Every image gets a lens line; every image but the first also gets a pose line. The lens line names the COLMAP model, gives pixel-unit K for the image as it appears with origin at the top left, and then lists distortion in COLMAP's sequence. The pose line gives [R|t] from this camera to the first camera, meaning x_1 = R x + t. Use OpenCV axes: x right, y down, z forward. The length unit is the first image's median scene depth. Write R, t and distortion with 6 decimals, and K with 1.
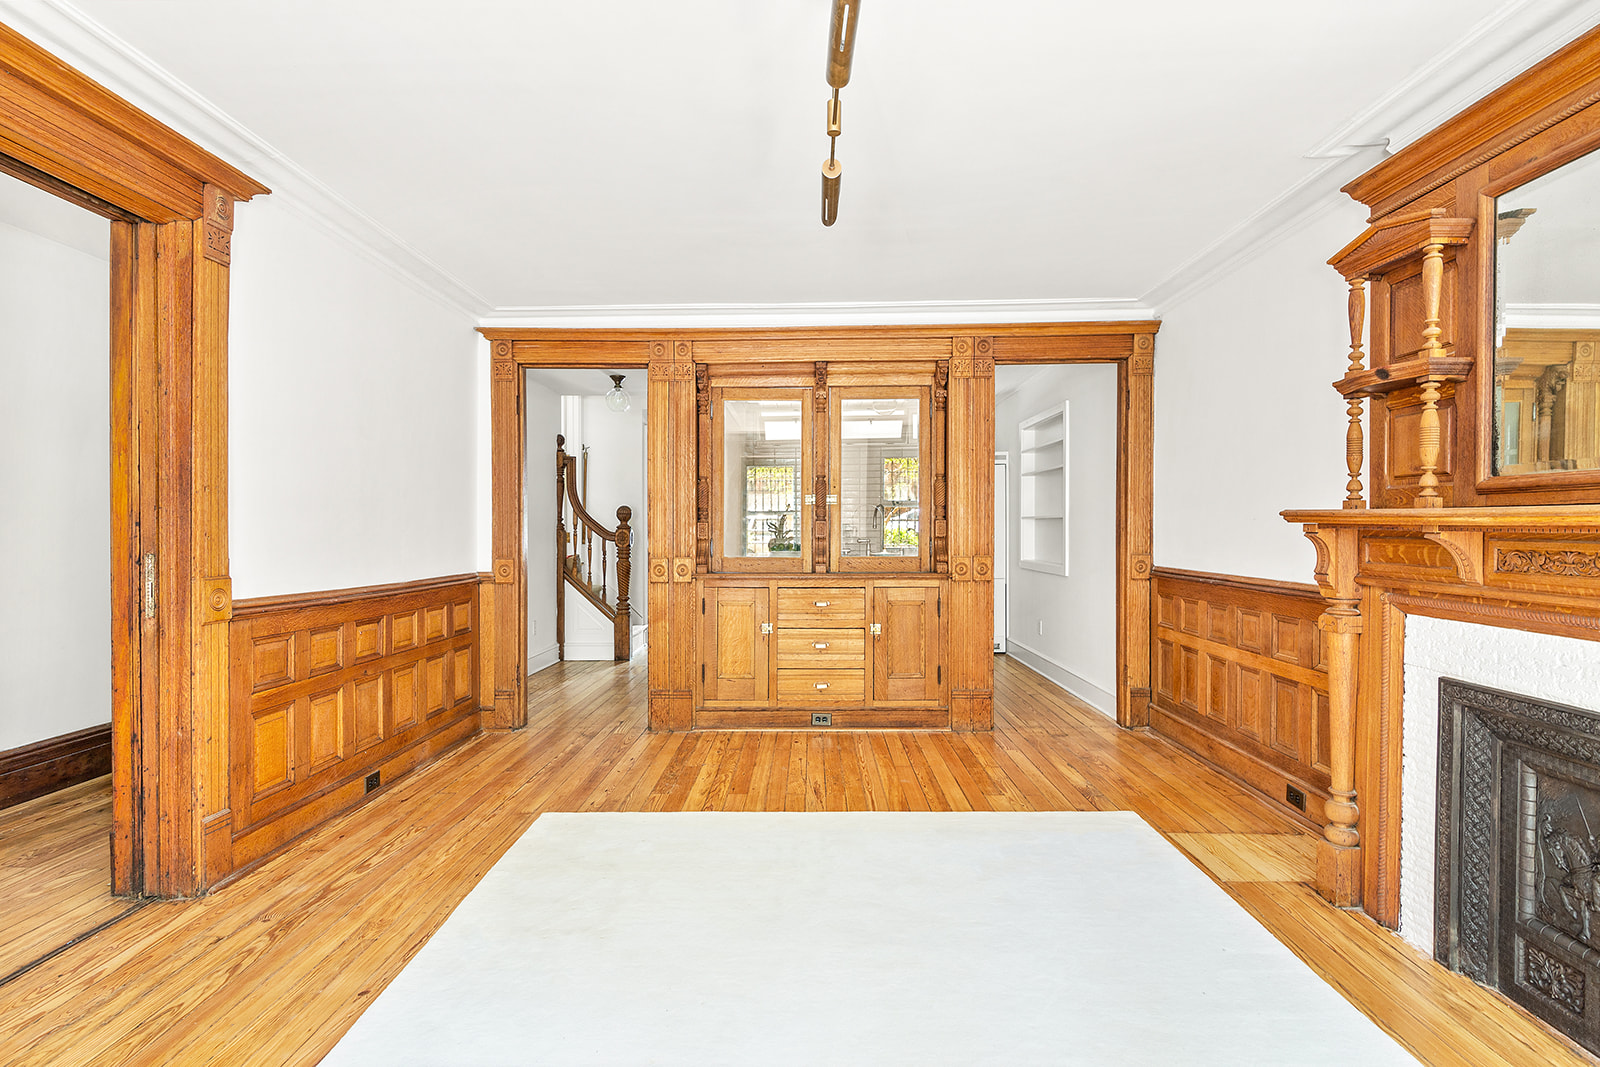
lens RADIAL K [[806.2, 0, 800.0], [0, 806.2, 533.5], [0, 0, 1]] dist [0.000505, 0.000323]
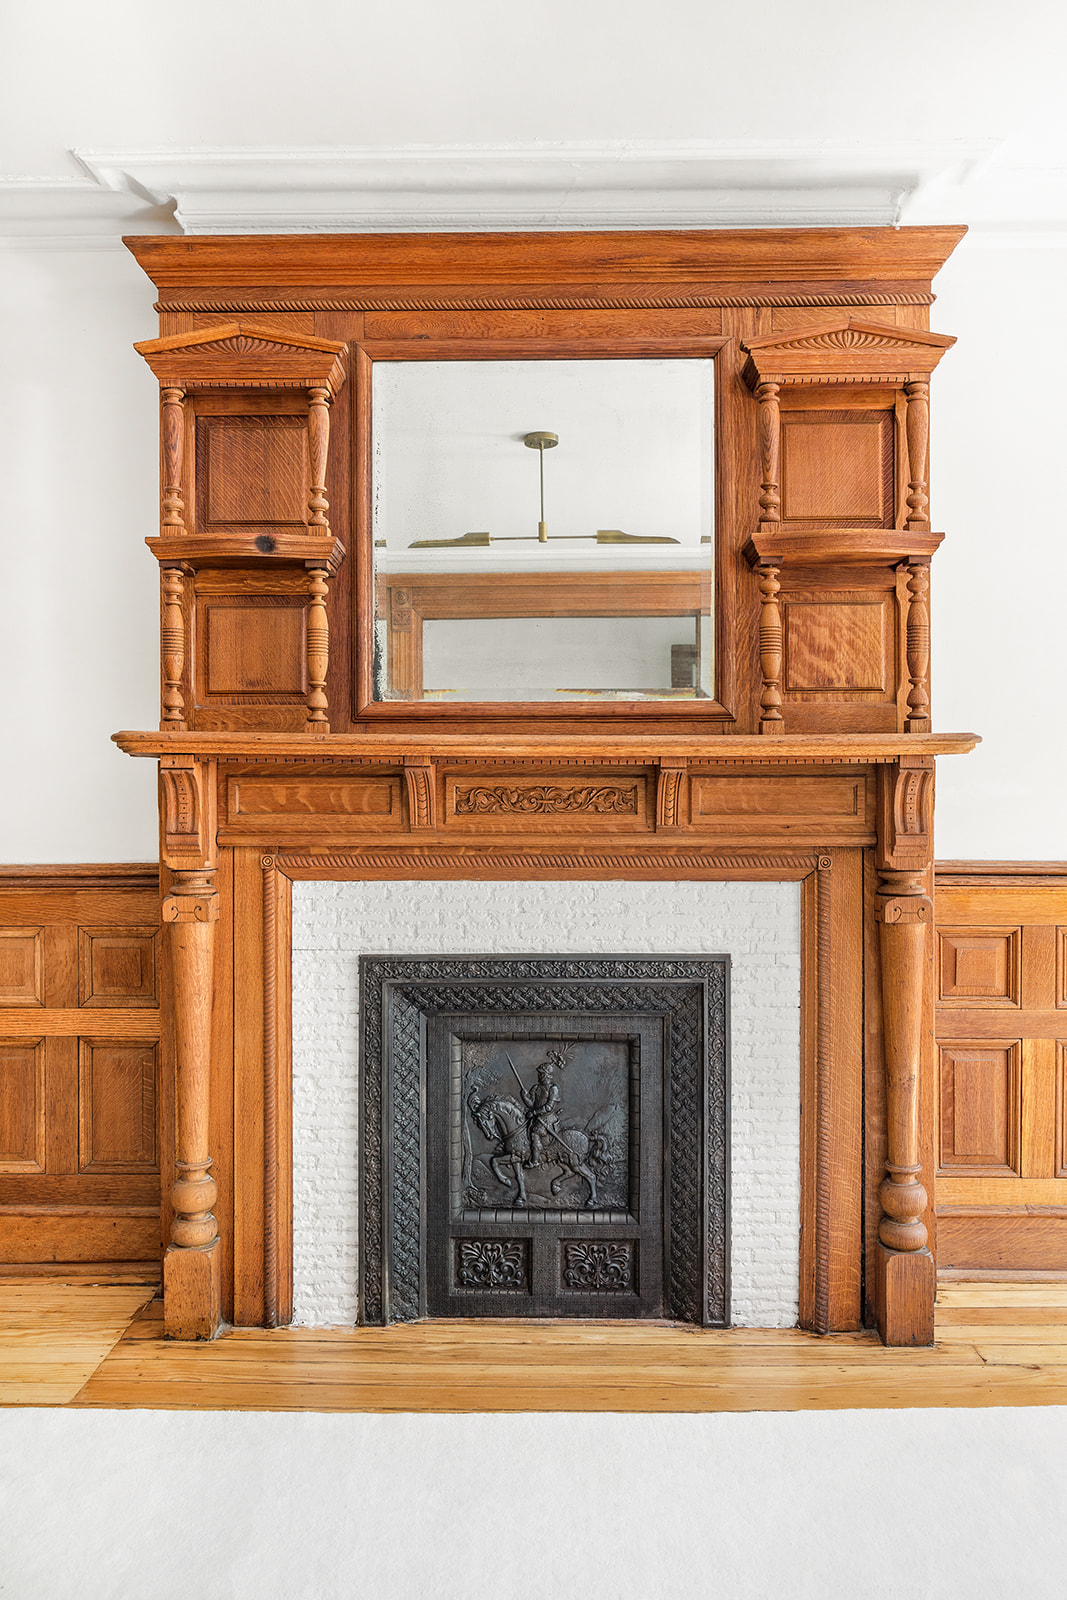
lens RADIAL K [[1214.5, 0, 533.5], [0, 1214.5, 800.0], [0, 0, 1]] dist [-0.001091, -0.002323]
pose [[-0.000797, -0.002776, 0.999996, -0.356398], [0.011720, 0.999927, 0.002785, 0.026817], [-0.999931, 0.011722, -0.000765, 0.811005]]
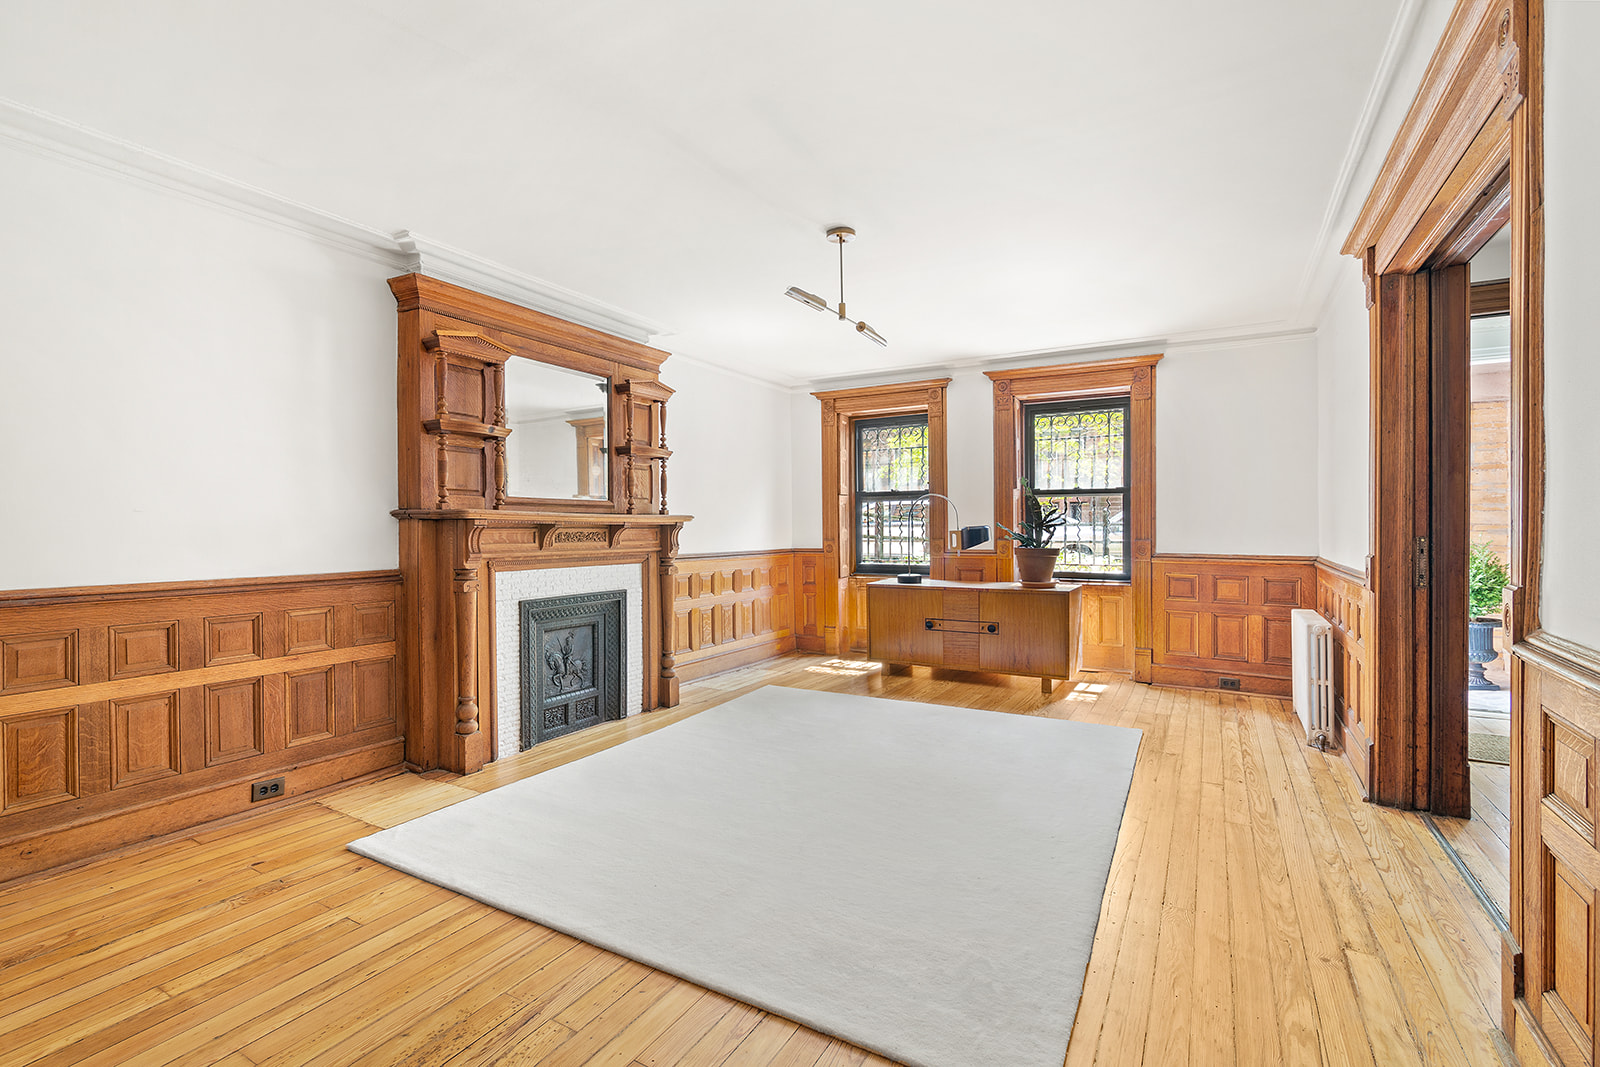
lens RADIAL K [[726.2, 0, 800.0], [0, 726.2, 533.5], [0, 0, 1]] dist [0.000229, 0.000042]
pose [[-0.878946, -0.001491, 0.476919, -0.577637], [0.006967, 0.999848, 0.015966, -0.003099], [-0.476871, 0.017356, -0.878802, 2.122143]]
